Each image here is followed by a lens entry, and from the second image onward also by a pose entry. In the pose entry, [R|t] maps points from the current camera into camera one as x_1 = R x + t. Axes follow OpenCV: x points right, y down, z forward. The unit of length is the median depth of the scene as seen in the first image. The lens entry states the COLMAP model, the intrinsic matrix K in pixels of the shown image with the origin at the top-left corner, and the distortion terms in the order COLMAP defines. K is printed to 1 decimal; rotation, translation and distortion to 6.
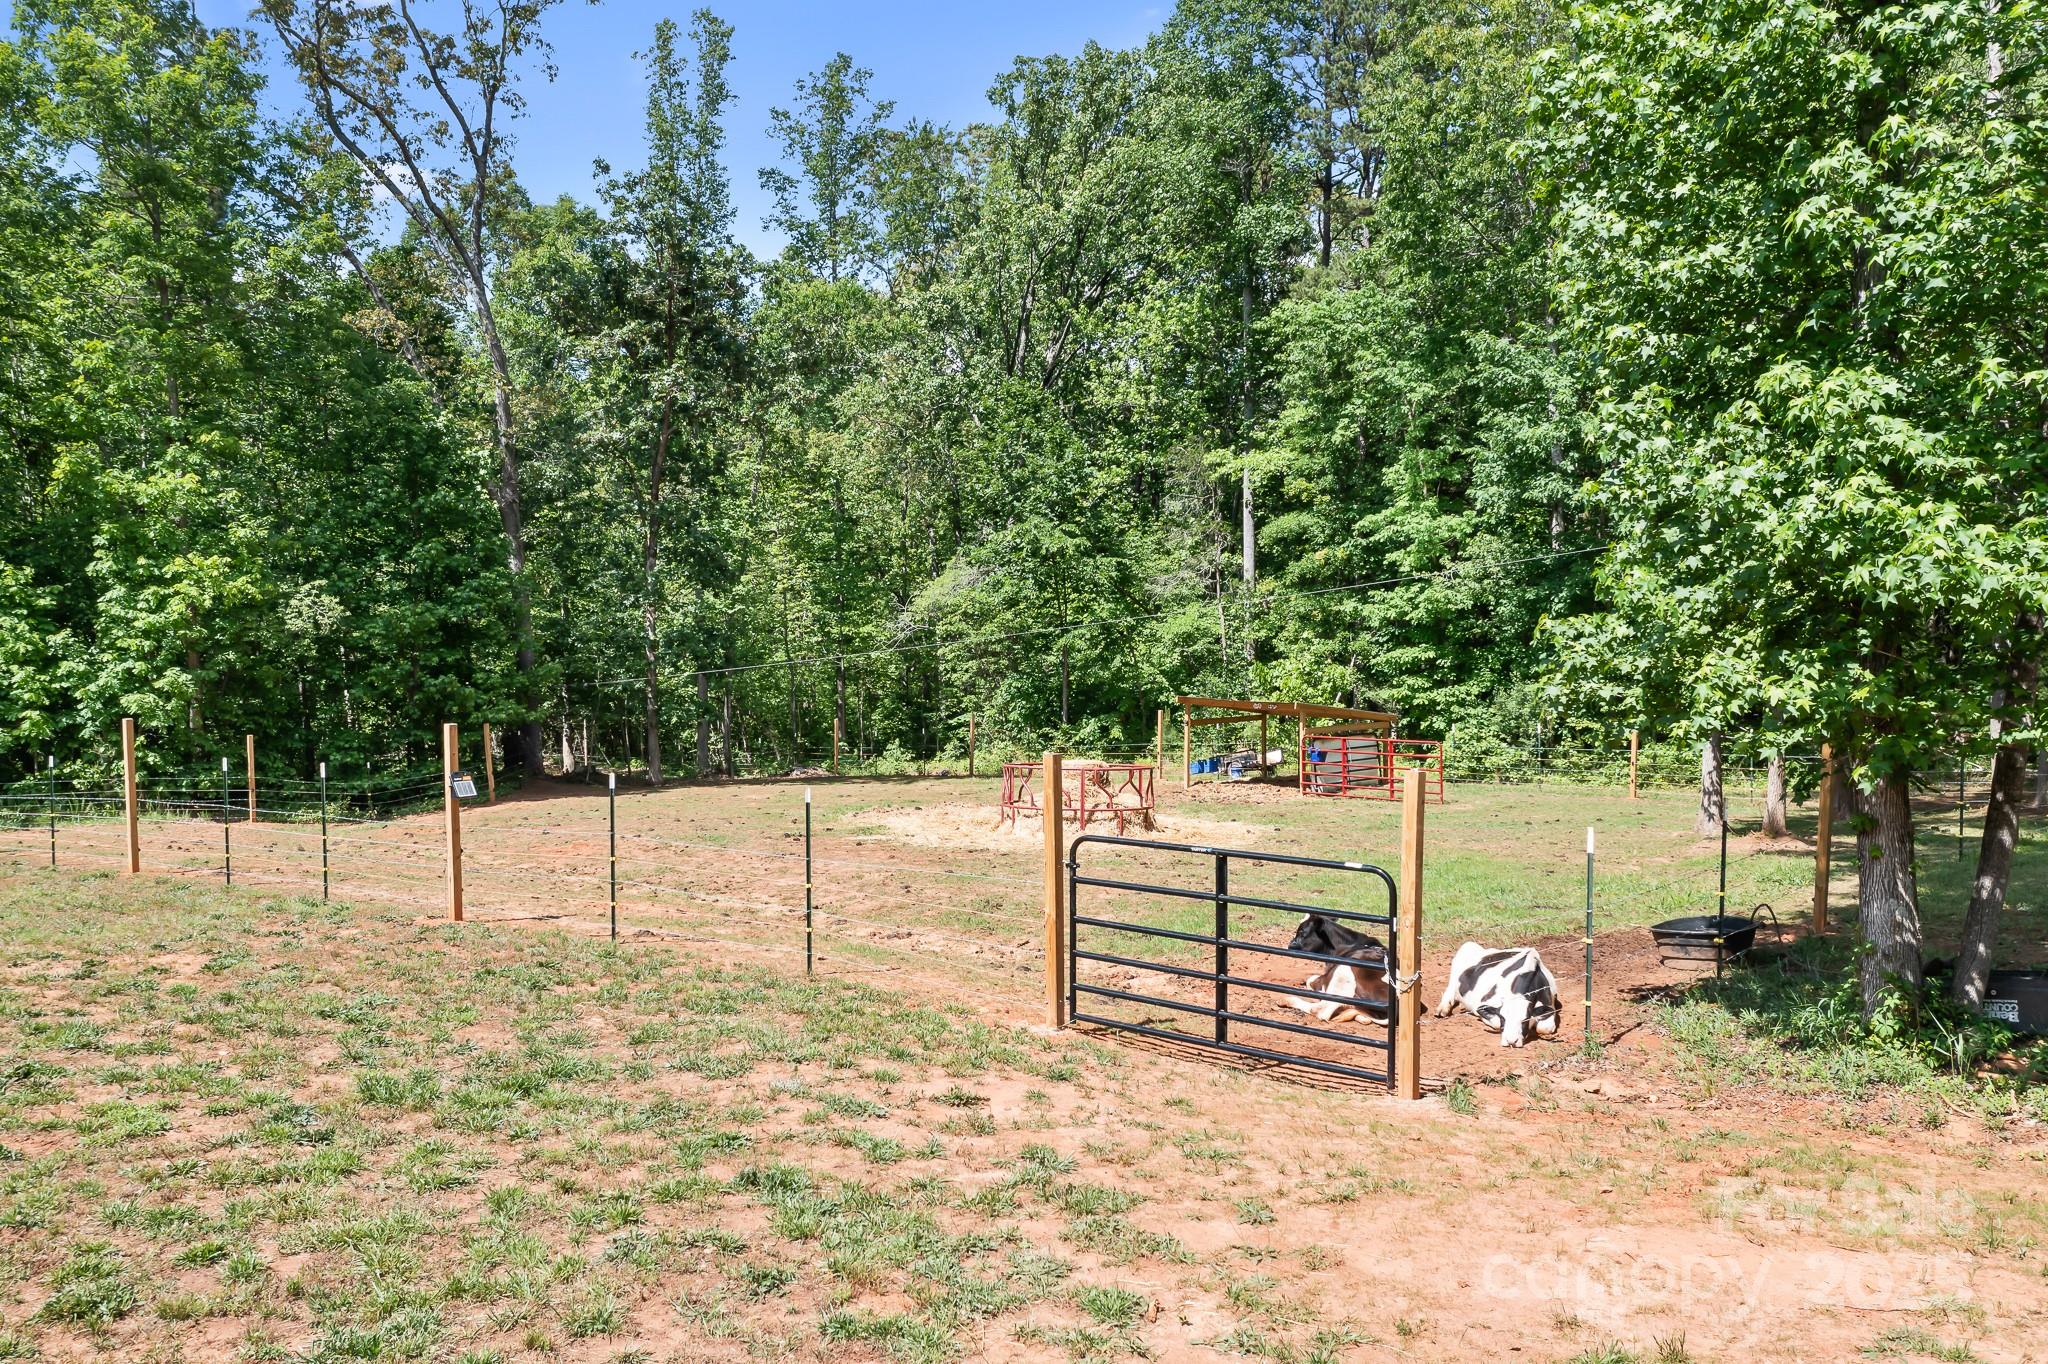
lens RADIAL K [[1604.2, 0, 1028.6], [0, 1604.2, 677.6], [0, 0, 1]] dist [-0.009798, -0.008913]
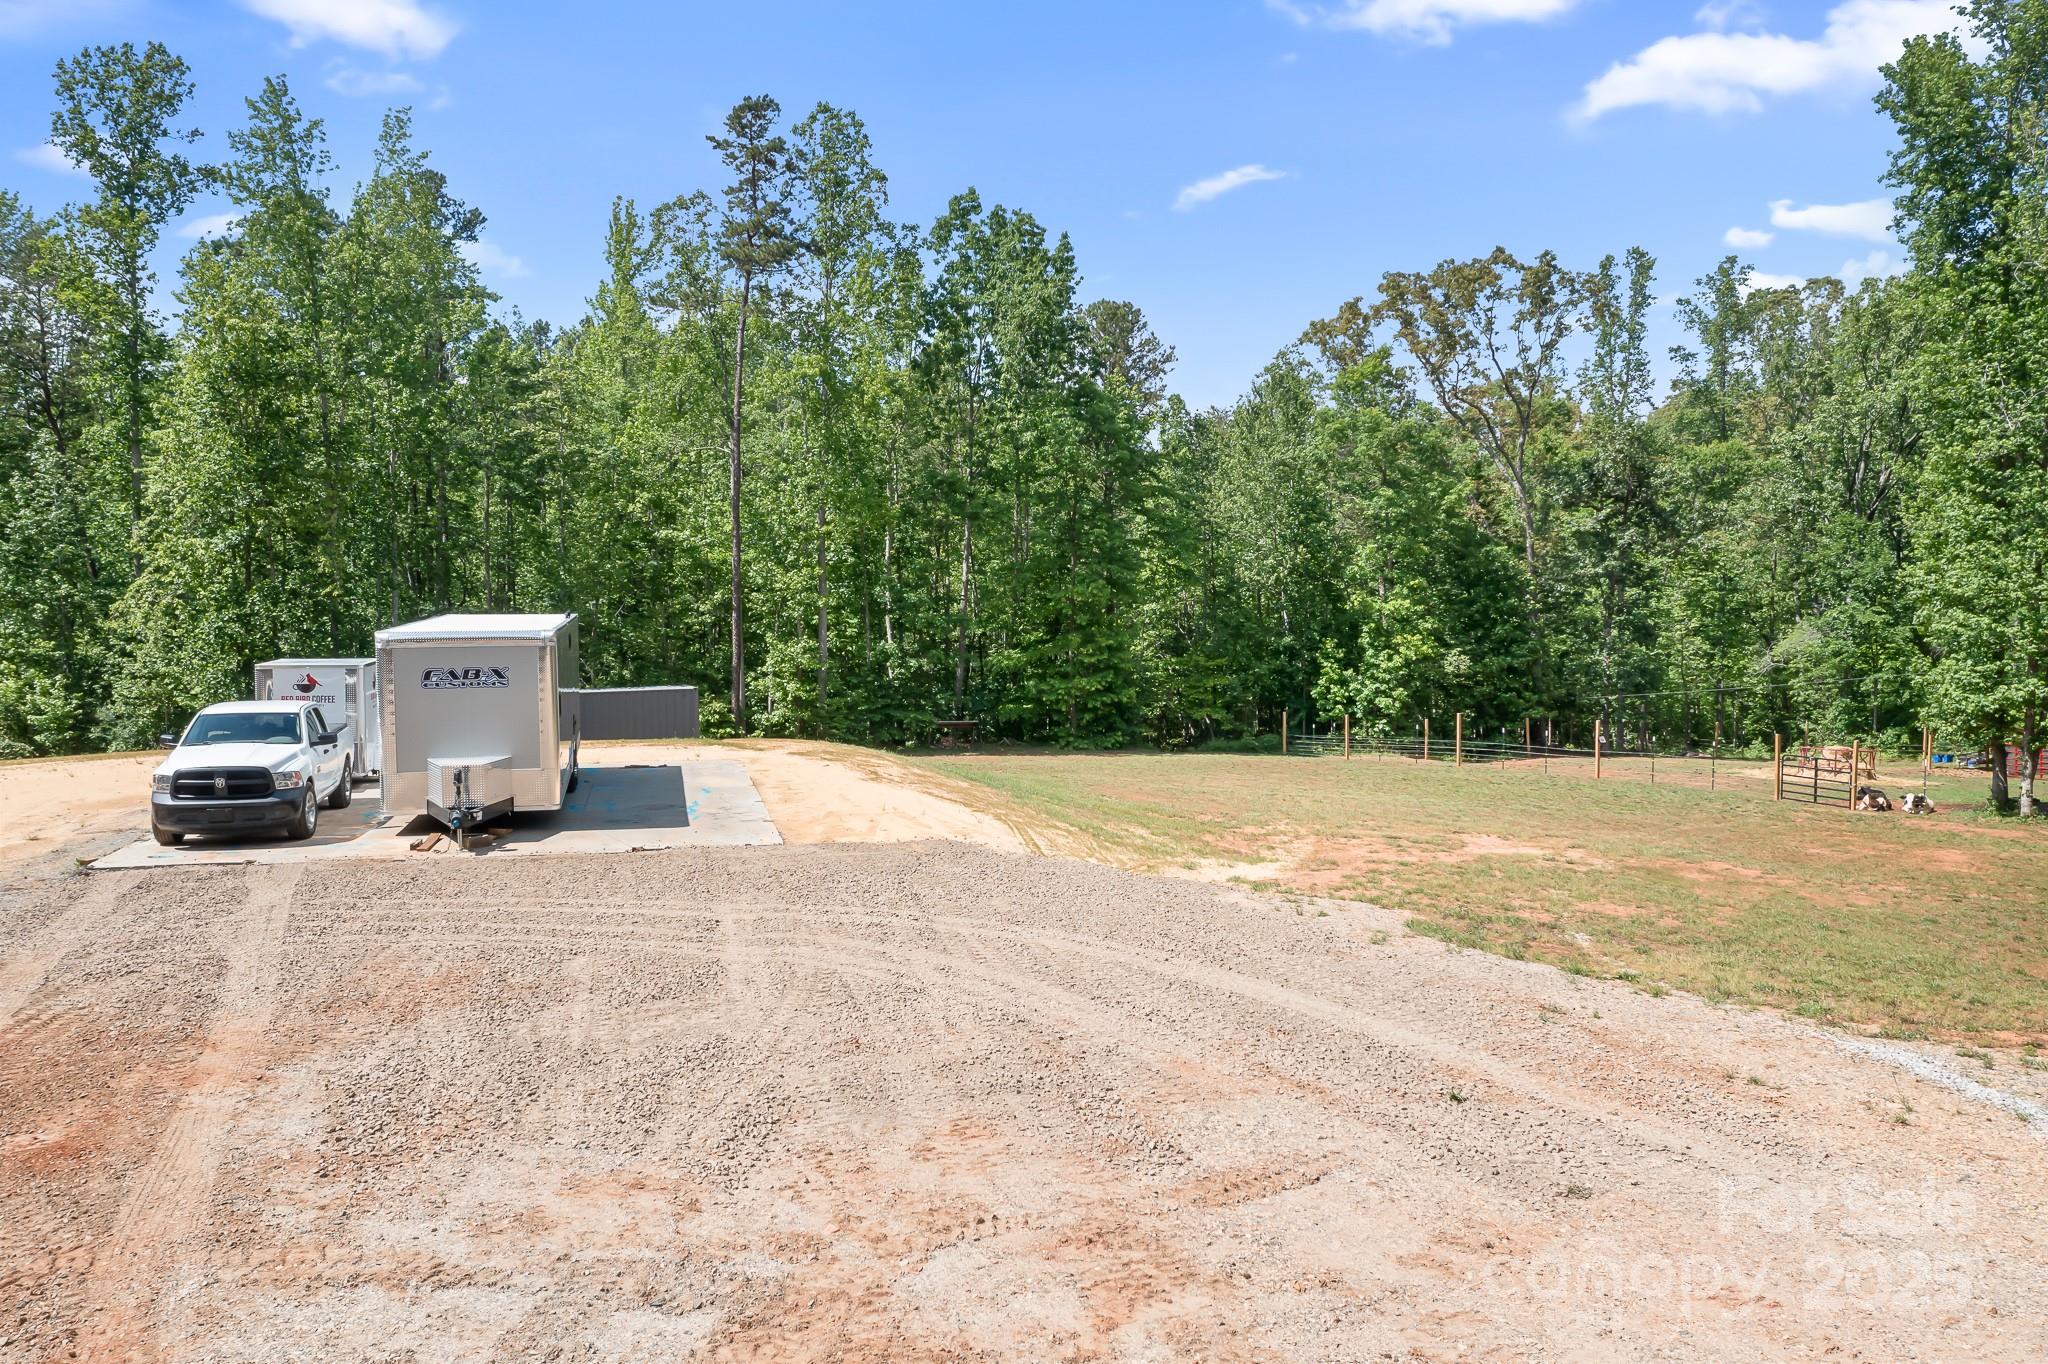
lens RADIAL K [[1604.2, 0, 1030.5], [0, 1604.2, 663.3], [0, 0, 1]] dist [-0.009798, -0.008913]
pose [[0.865643, 0.023485, -0.500111, 0.091588], [-0.025243, 0.999676, 0.003251, -0.022594], [0.500025, 0.009810, 0.865955, -0.791695]]
